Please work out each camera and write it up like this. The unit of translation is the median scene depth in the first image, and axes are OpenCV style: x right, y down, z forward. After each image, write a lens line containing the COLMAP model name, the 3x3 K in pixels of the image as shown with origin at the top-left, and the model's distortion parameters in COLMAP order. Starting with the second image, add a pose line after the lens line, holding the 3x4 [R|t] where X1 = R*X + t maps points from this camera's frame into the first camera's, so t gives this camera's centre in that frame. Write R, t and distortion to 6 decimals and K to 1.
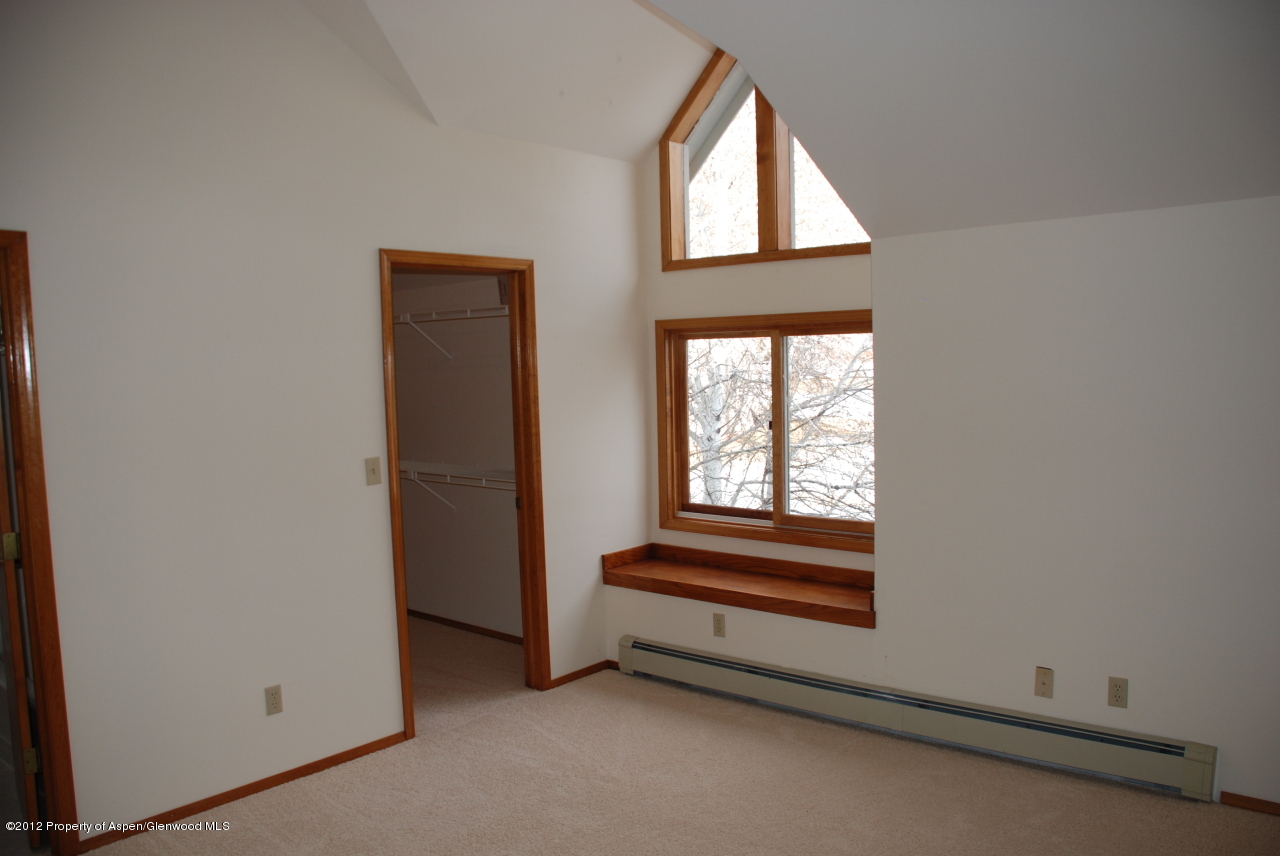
lens RADIAL K [[1009.0, 0, 640.5], [0, 1009.0, 436.5], [0, 0, 1]] dist [-0.118341, 0.020056]
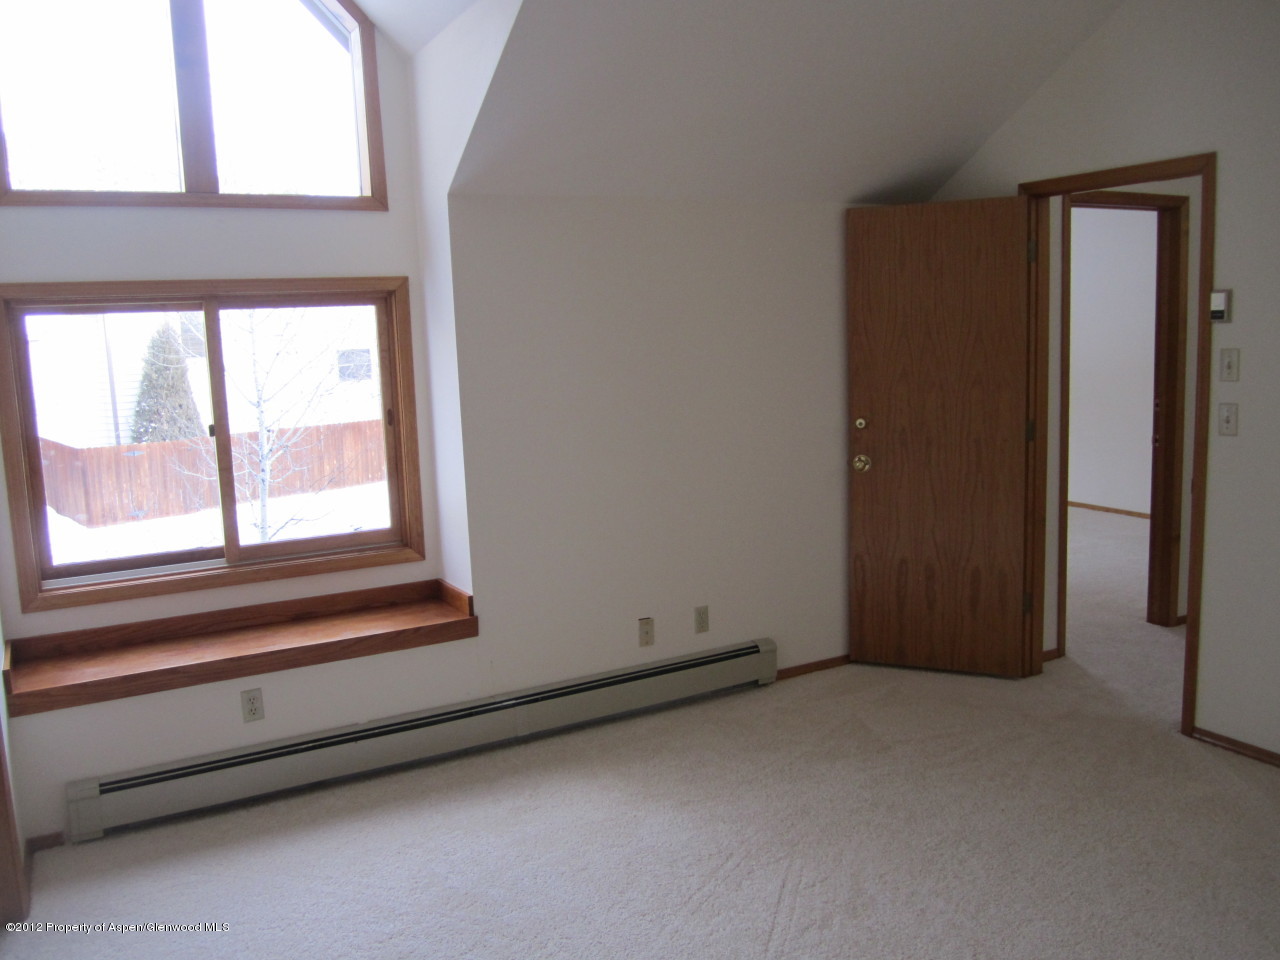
lens RADIAL K [[1086.6, 0, 638.9], [0, 1086.6, 466.1], [0, 0, 1]] dist [-0.028123, 0.005530]
pose [[0.358235, -0.109421, 0.927197, -0.546386], [0.098062, 0.992025, 0.079184, -0.019038], [-0.928467, 0.062556, 0.366108, 0.458377]]
